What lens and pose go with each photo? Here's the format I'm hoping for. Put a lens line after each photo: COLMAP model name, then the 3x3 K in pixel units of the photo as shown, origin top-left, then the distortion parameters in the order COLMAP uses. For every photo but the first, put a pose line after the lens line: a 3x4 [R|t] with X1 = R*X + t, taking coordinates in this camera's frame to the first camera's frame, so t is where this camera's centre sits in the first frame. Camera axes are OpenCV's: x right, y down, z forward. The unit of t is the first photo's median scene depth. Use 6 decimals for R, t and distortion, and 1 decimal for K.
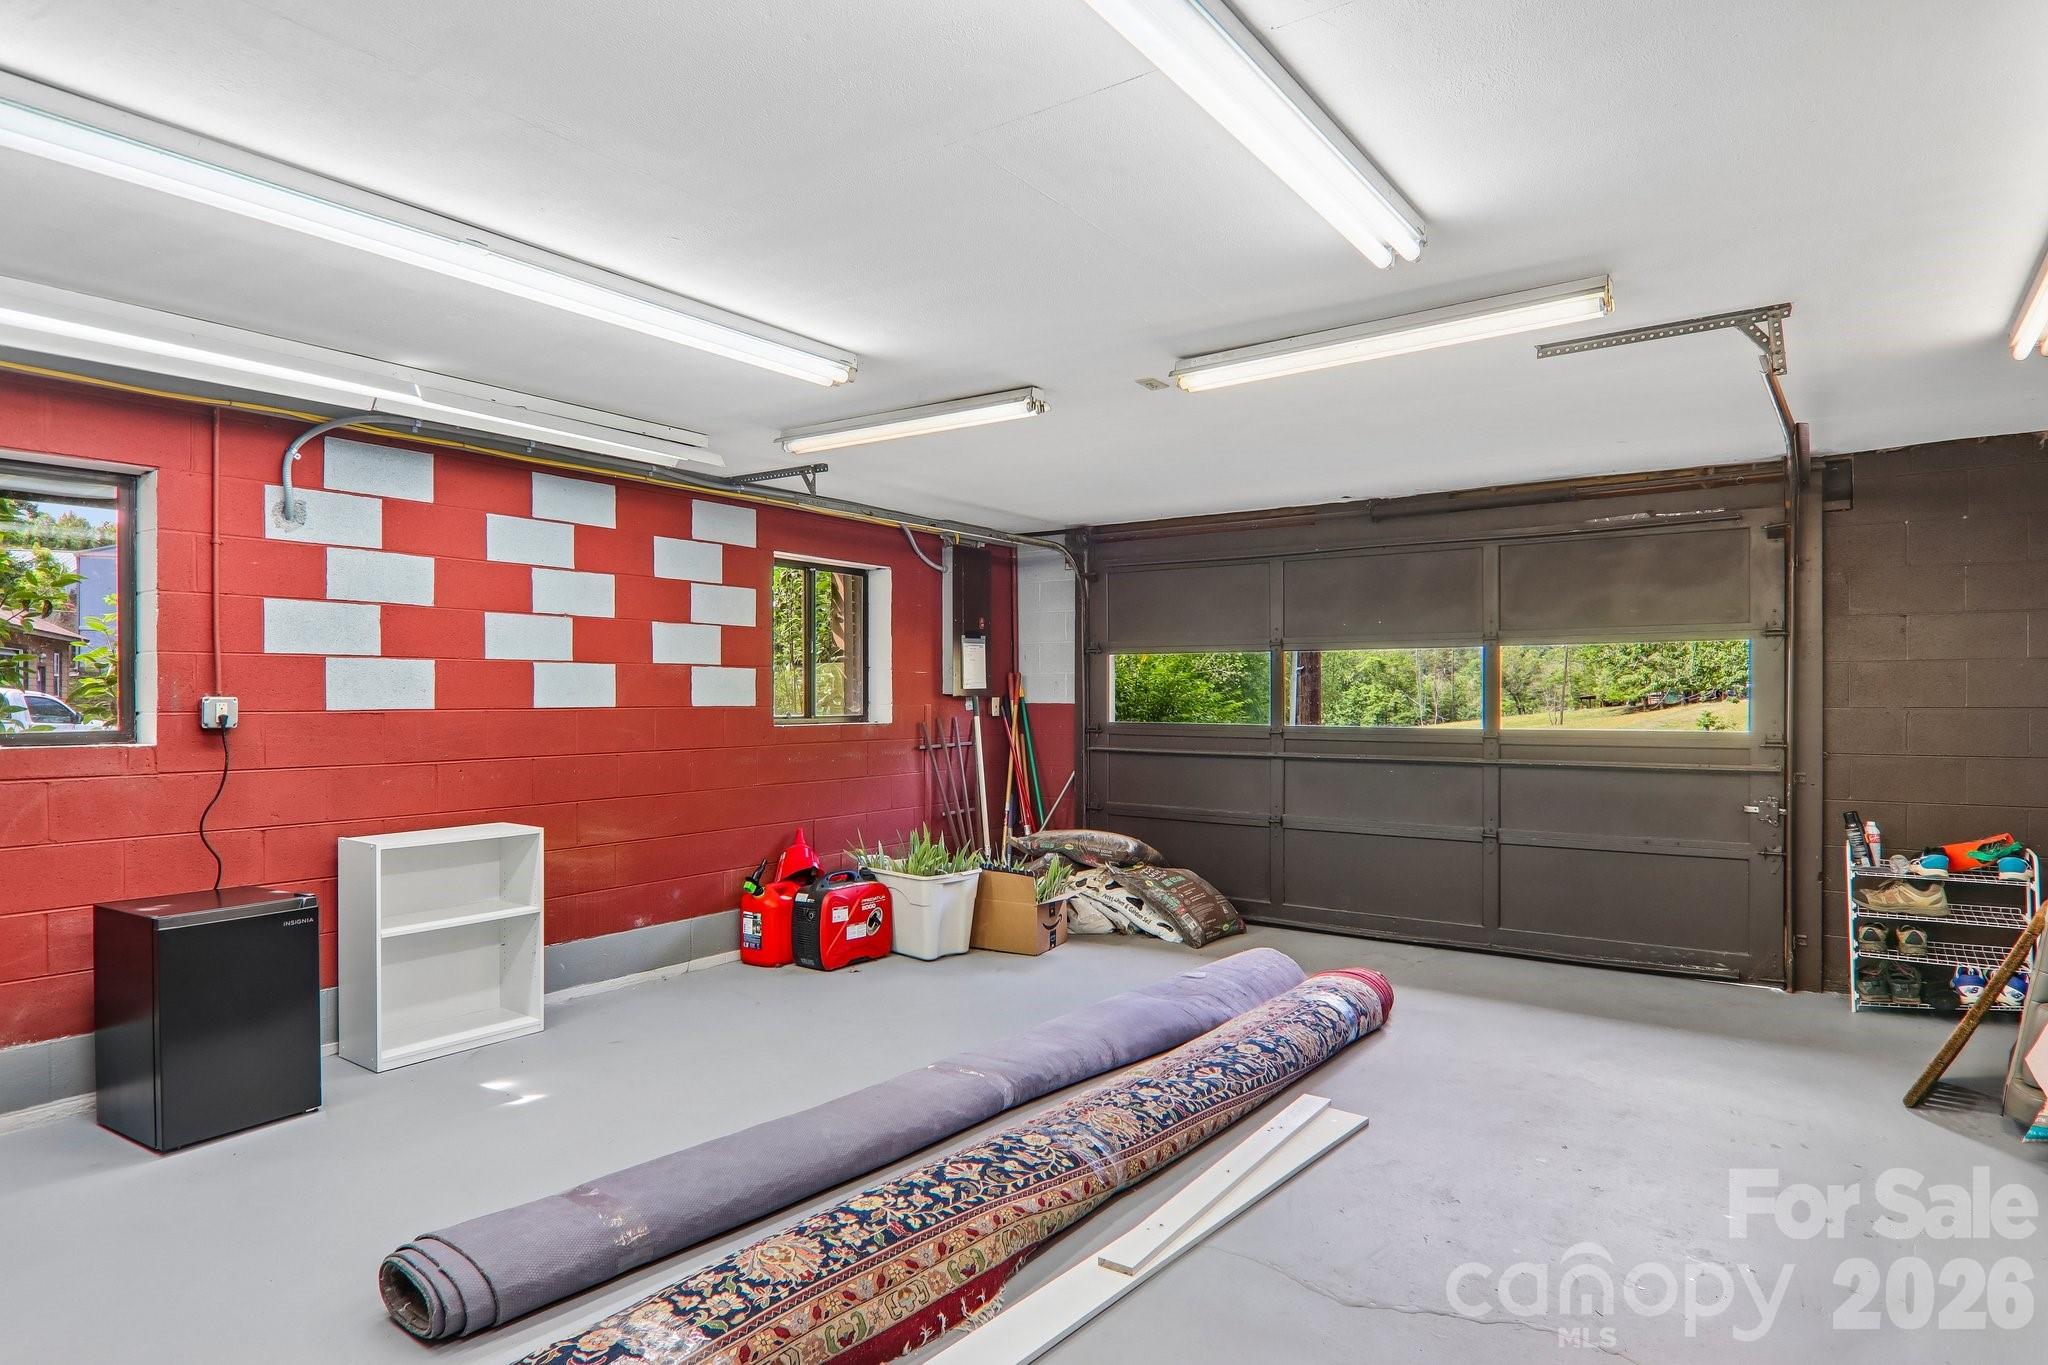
lens RADIAL K [[1150.0, 0, 1024.8], [0, 1150.0, 693.2], [0, 0, 1]] dist [0.003092, -0.018663]
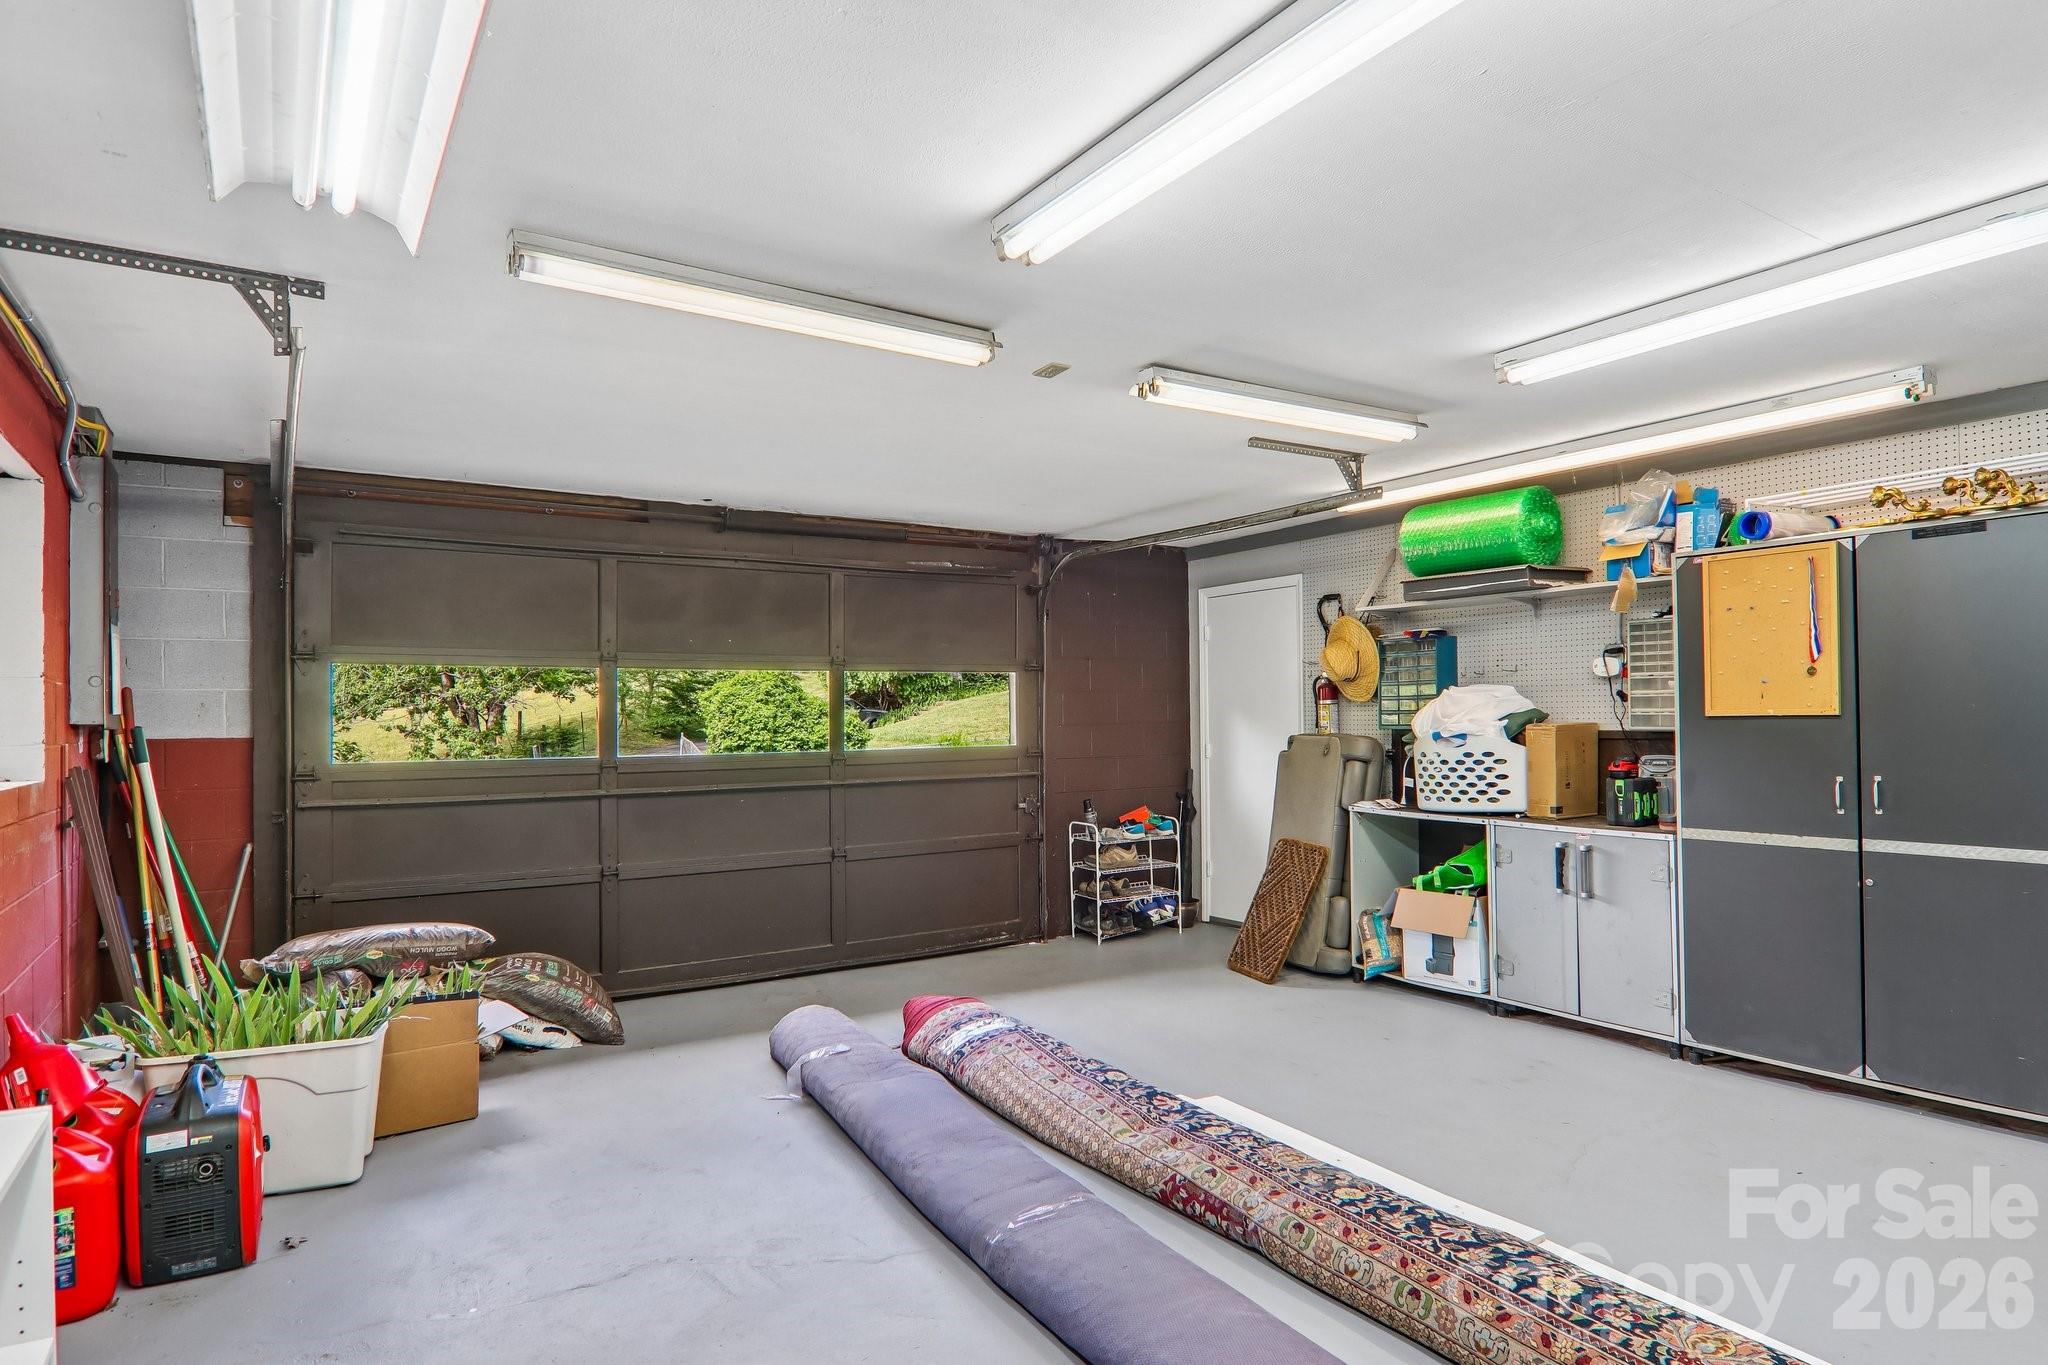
lens RADIAL K [[1150.0, 0, 1023.7], [0, 1150.0, 683.3], [0, 0, 1]] dist [0.003092, -0.018663]
pose [[0.363889, 0.023779, 0.931139, -0.502205], [0.009700, 0.999523, -0.029316, 0.002630], [-0.931392, 0.019700, 0.363485, 0.476127]]
